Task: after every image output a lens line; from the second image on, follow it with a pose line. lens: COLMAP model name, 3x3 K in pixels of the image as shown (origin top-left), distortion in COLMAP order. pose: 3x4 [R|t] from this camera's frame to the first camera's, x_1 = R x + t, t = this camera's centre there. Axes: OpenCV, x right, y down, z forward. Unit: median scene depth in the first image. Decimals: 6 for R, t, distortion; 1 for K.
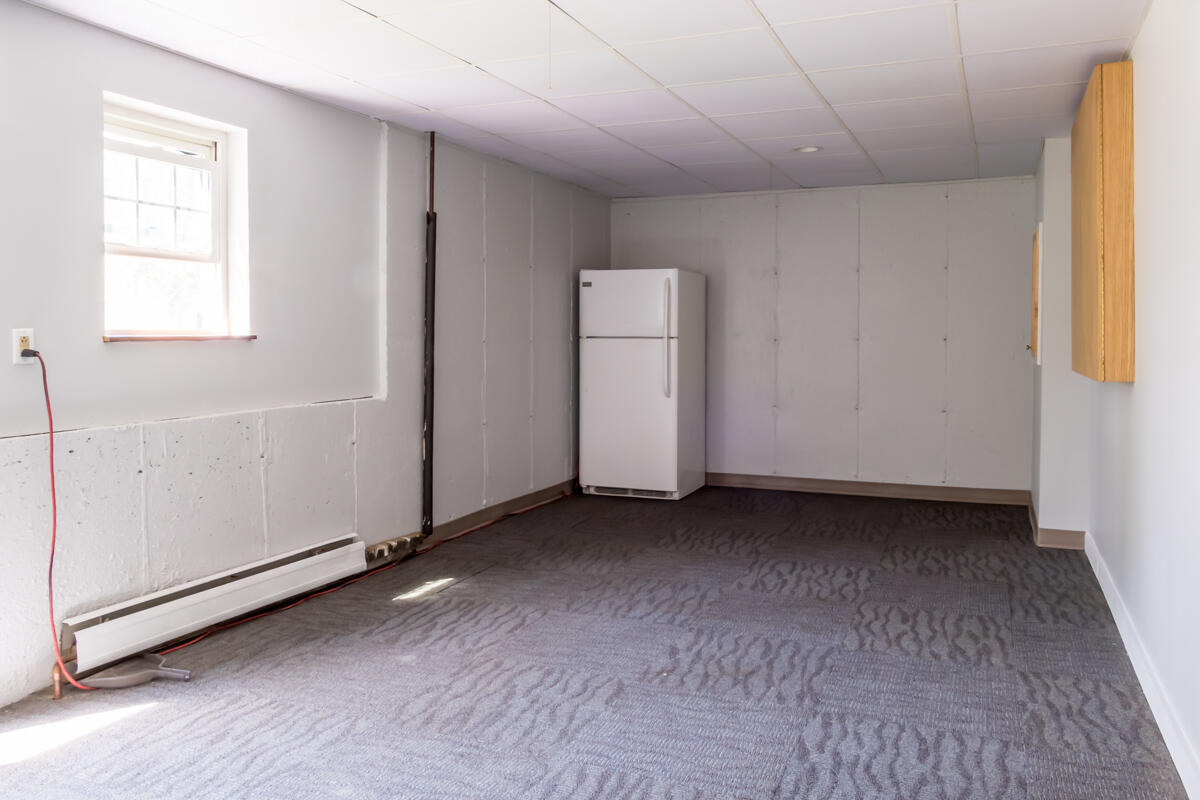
lens RADIAL K [[909.8, 0, 605.8], [0, 909.8, 359.9], [0, 0, 1]] dist [-0.006169, 0.000047]
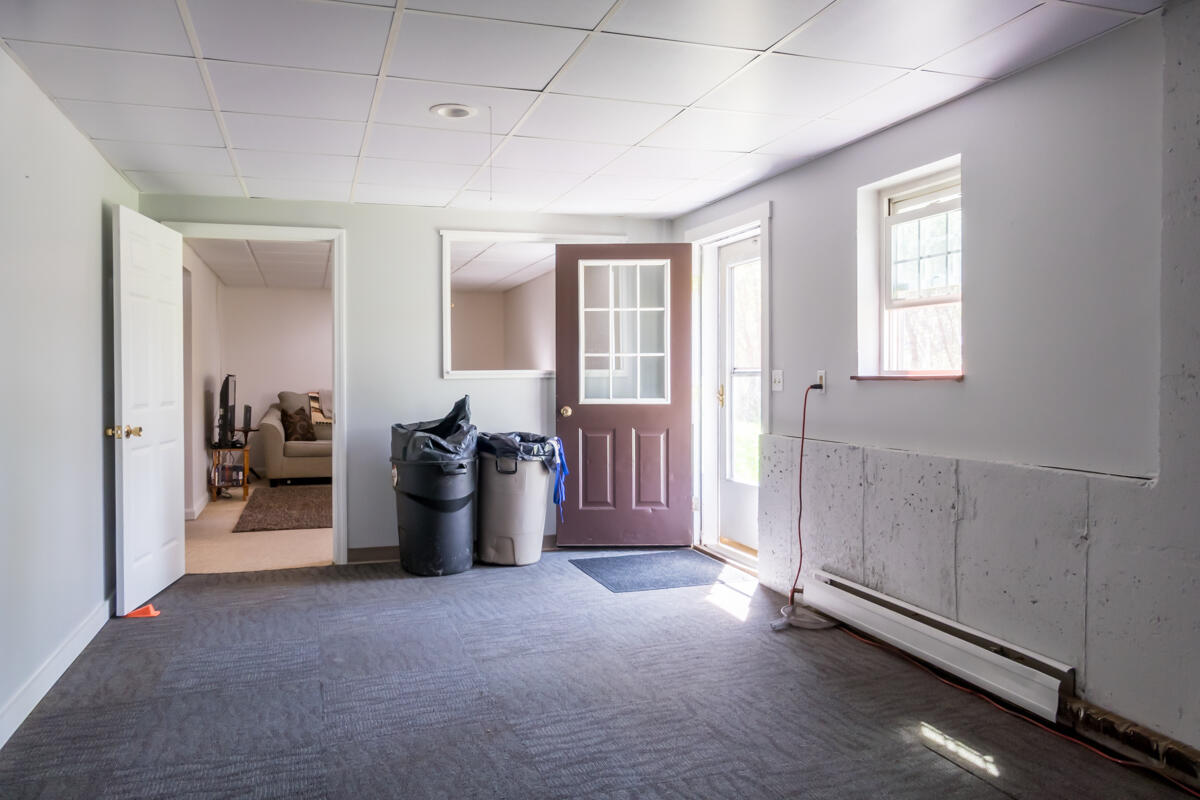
lens RADIAL K [[897.4, 0, 606.7], [0, 897.4, 395.9], [0, 0, 1]] dist [0.002357, -0.002753]
pose [[-0.752483, 0.019555, -0.658321, 0.554801], [-0.014409, 0.998831, 0.046139, -0.050200], [0.658454, 0.044205, -0.751322, 1.674942]]
